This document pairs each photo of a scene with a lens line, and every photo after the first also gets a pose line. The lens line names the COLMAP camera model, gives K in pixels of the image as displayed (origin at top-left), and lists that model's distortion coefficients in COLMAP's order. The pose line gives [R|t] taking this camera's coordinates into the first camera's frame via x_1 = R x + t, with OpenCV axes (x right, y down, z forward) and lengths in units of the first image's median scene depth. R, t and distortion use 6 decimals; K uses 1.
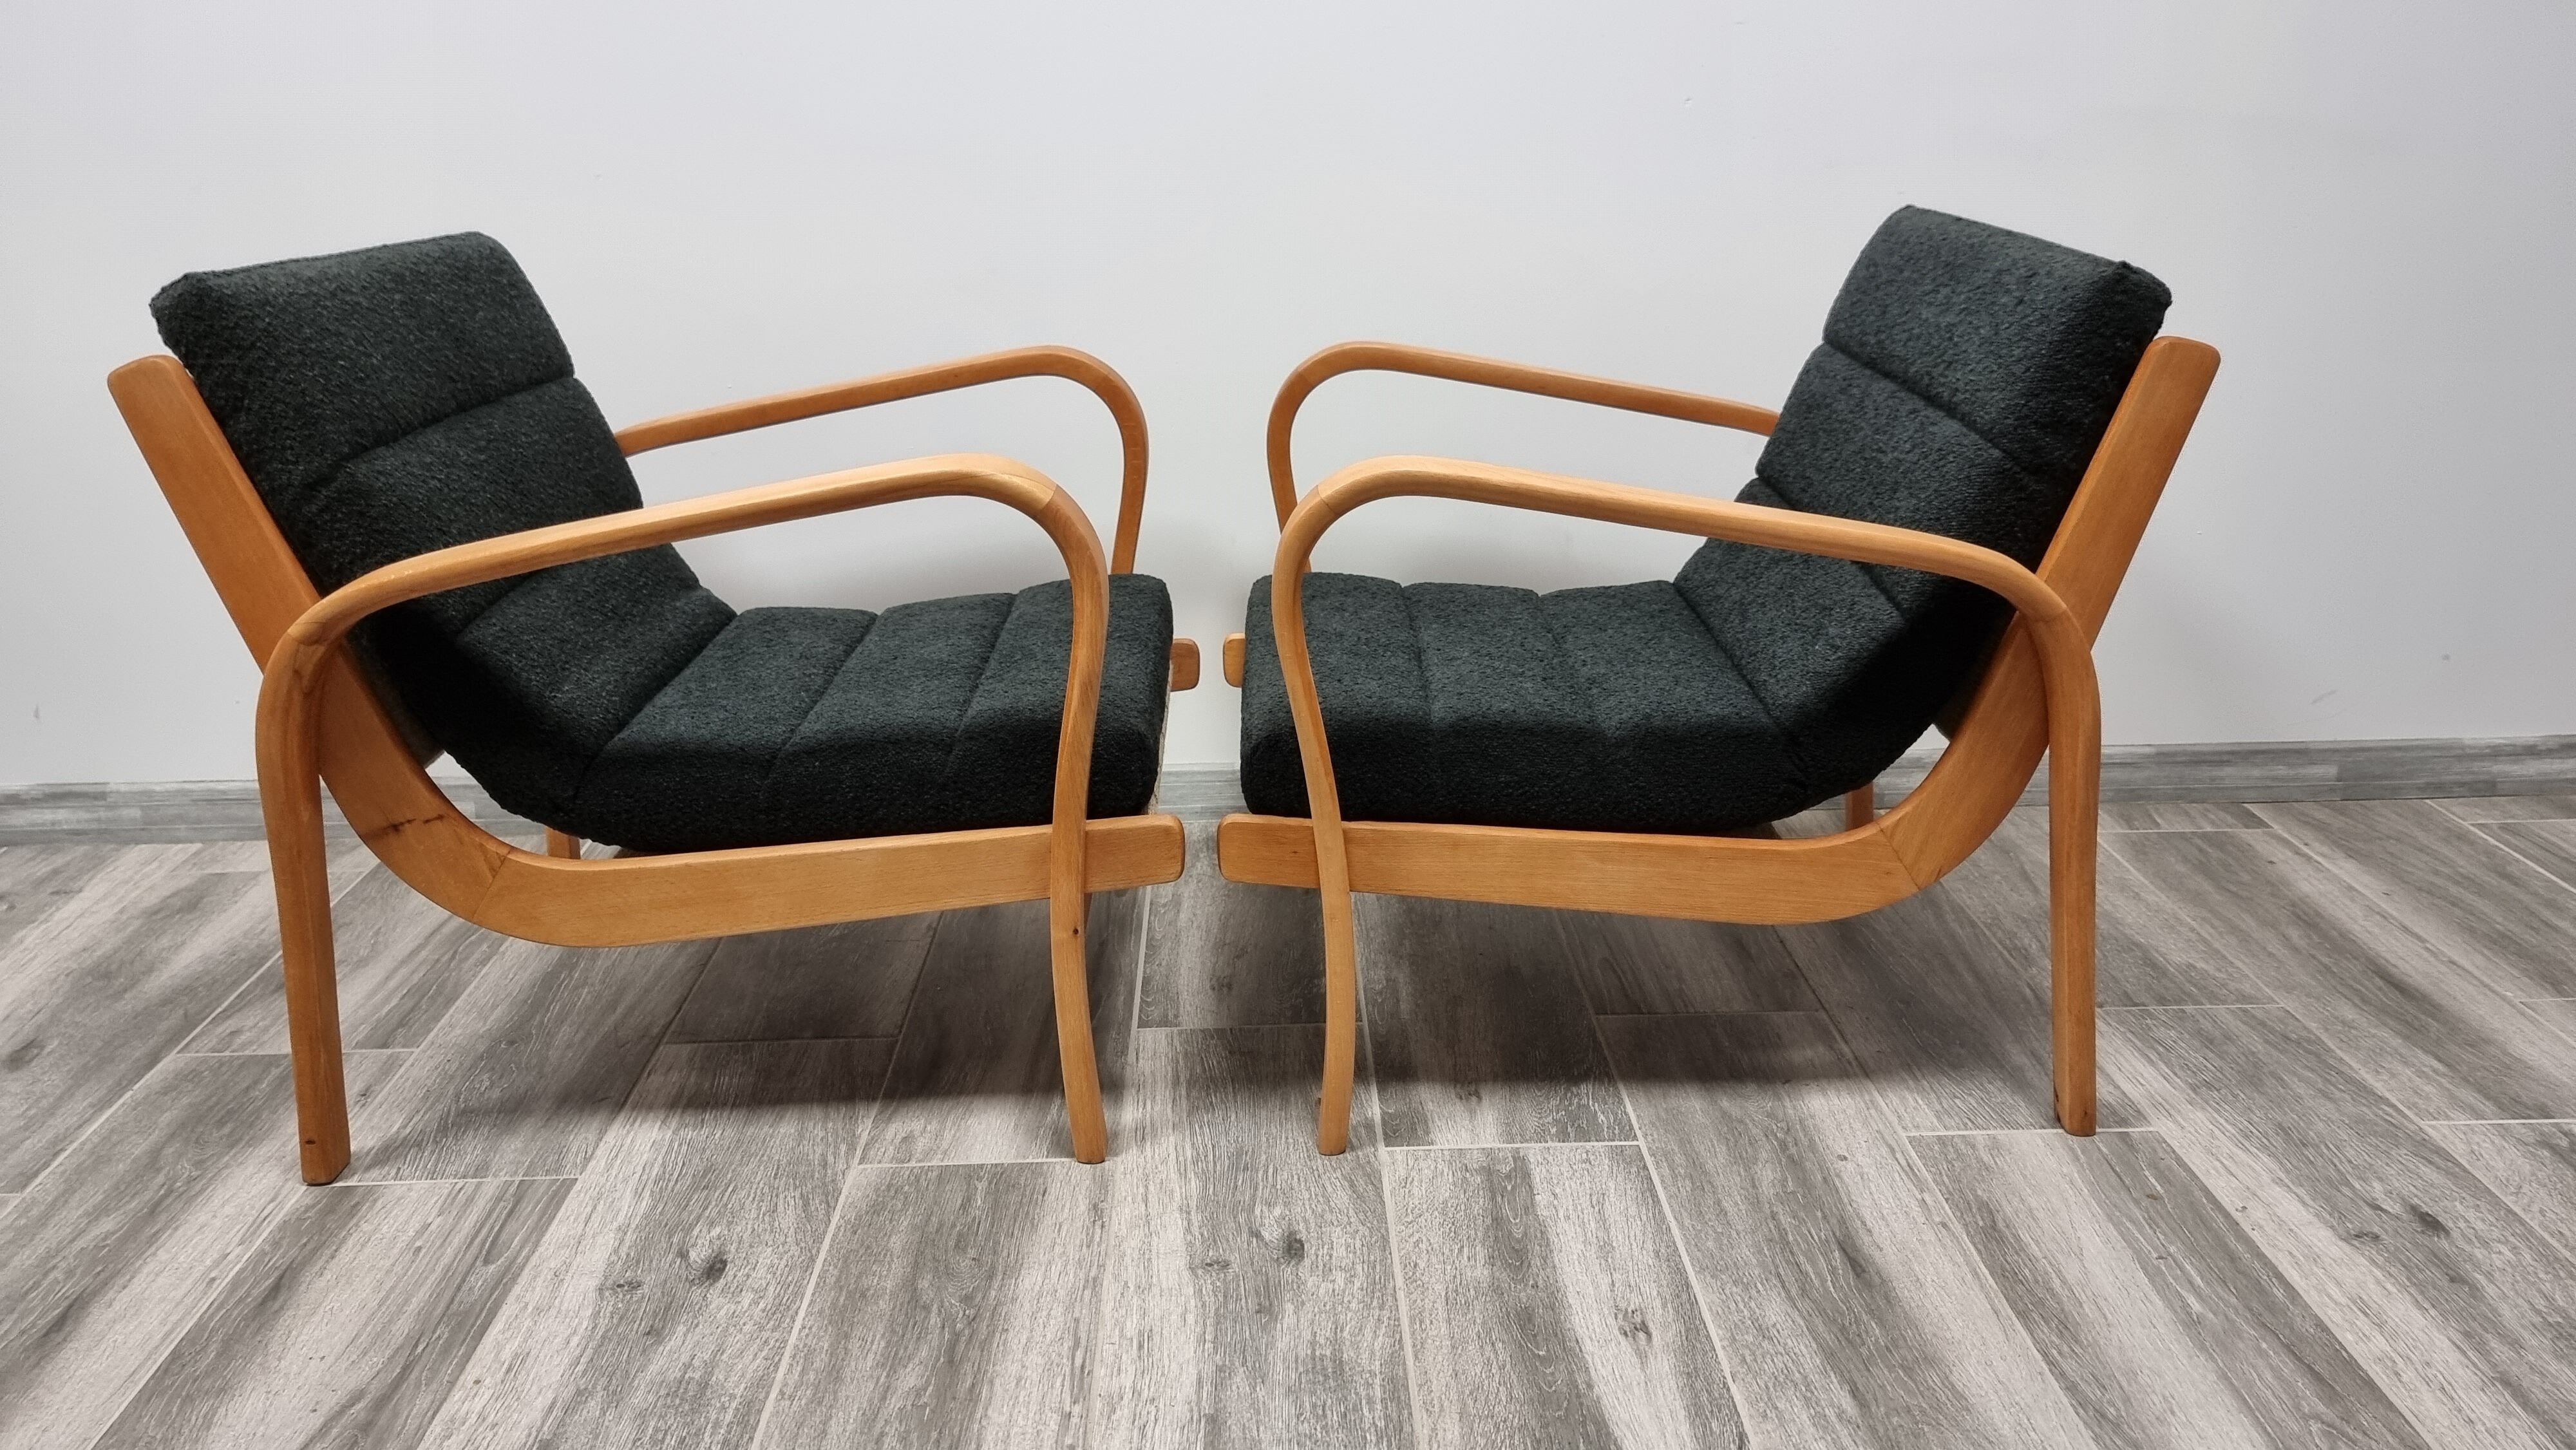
lens RADIAL K [[1816.9, 0, 1302.3], [0, 1816.9, 747.2], [0, 0, 1]] dist [0.063906, -0.051455]
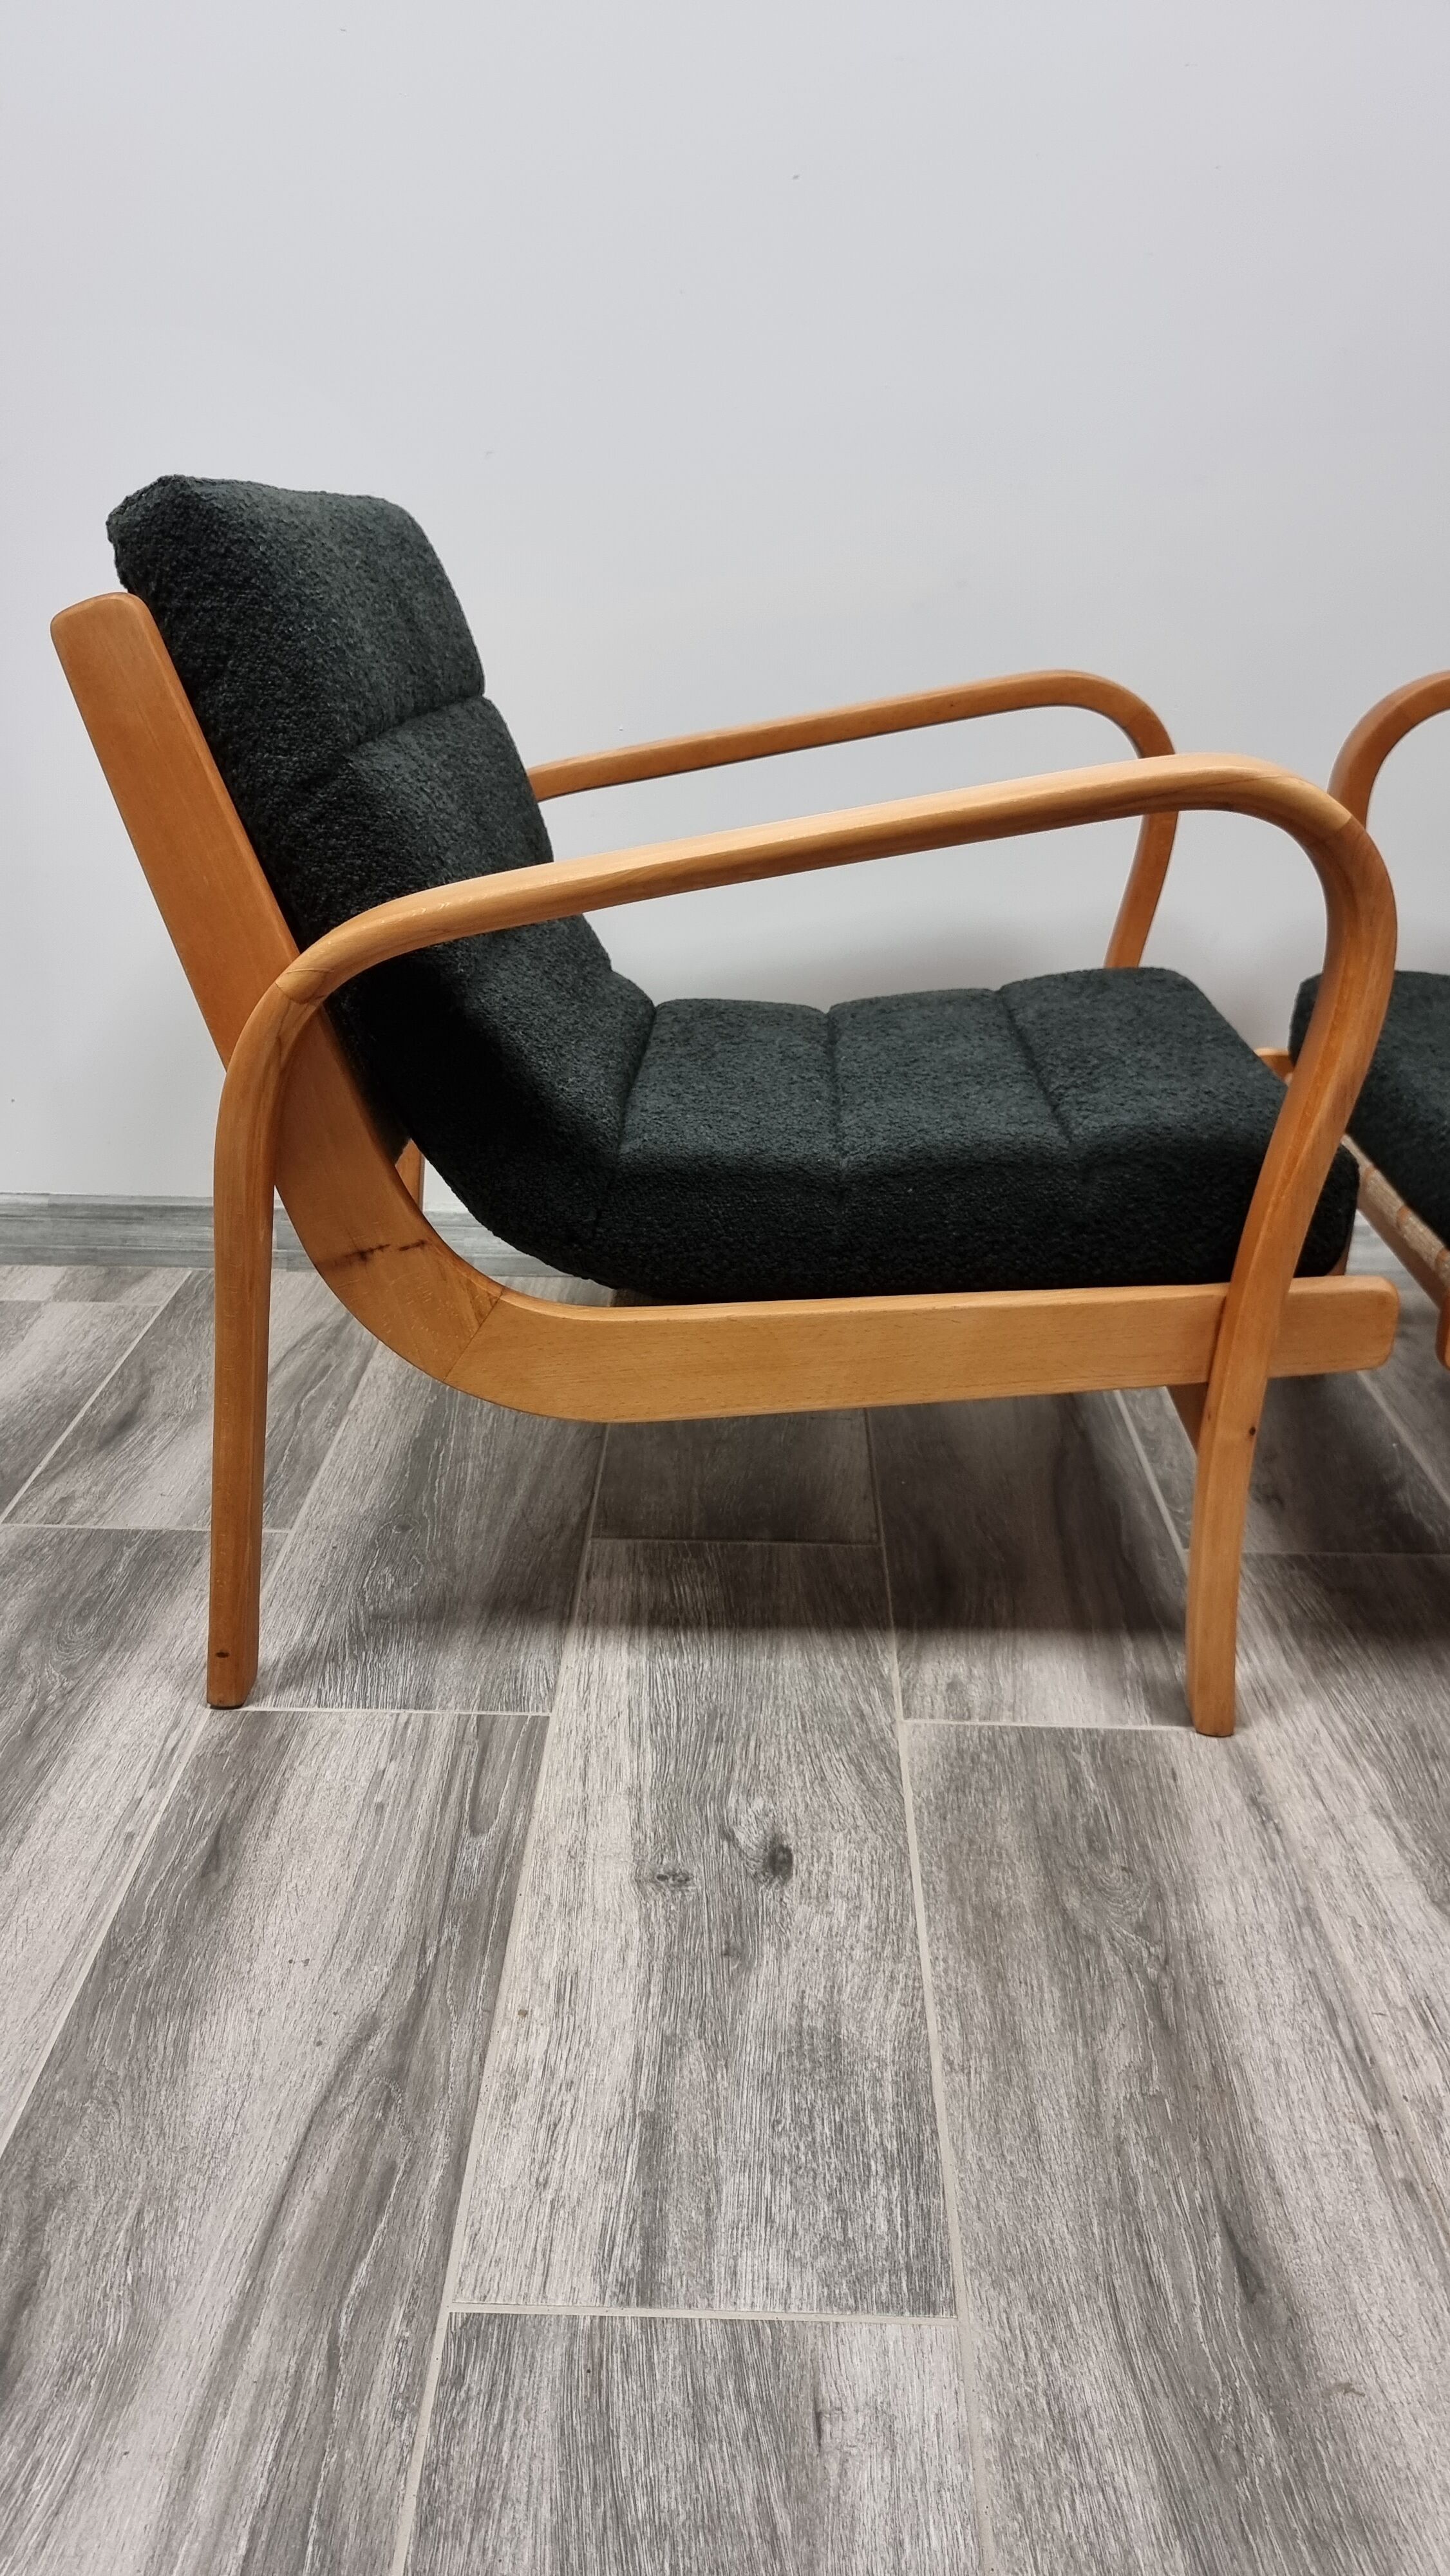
lens RADIAL K [[1816.9, 0, 708.0], [0, 1816.9, 1280.1], [0, 0, 1]] dist [0.063906, -0.051455]
pose [[0.997952, 0.037407, -0.051897, -0.309987], [-0.035347, 0.998572, 0.040050, 0.018766], [0.053322, -0.038133, 0.997849, 0.256050]]
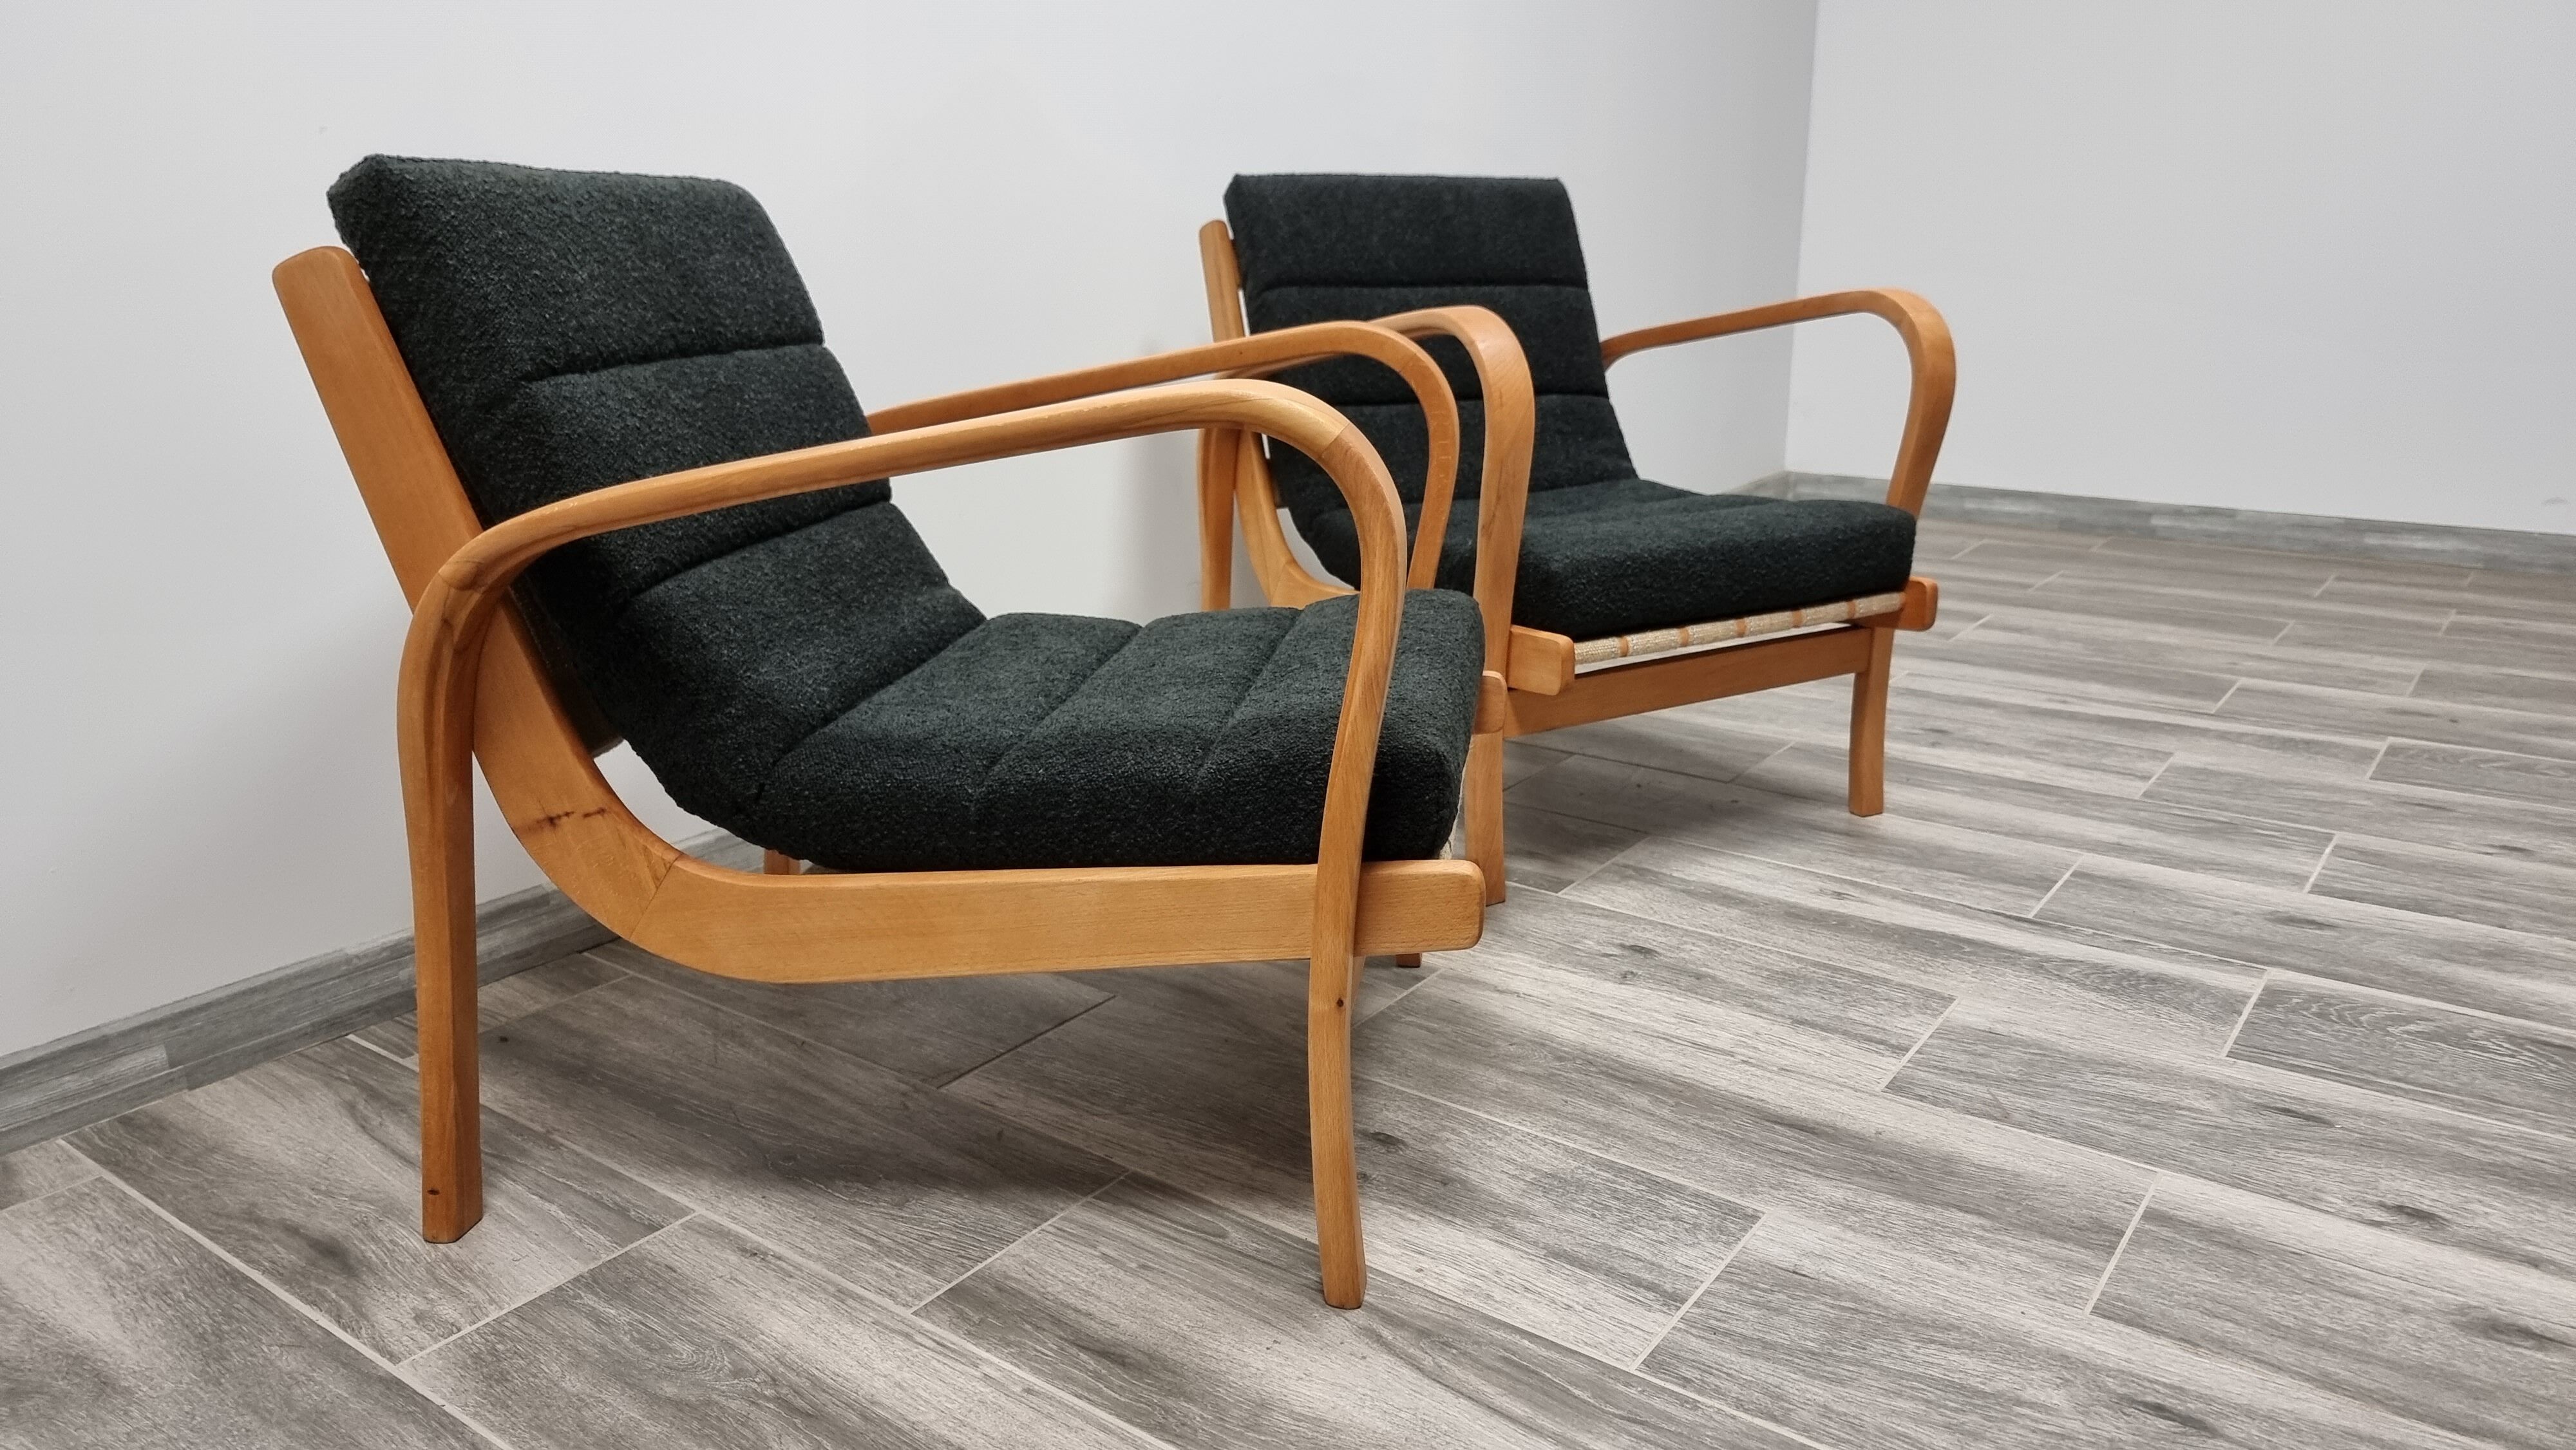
lens RADIAL K [[1816.9, 0, 1324.8], [0, 1816.9, 726.2], [0, 0, 1]] dist [0.063906, -0.051455]
pose [[0.609114, -0.219139, 0.762206, -1.022288], [0.285125, 0.957319, 0.047379, 0.010415], [-0.740057, 0.188465, 0.645598, 0.326621]]
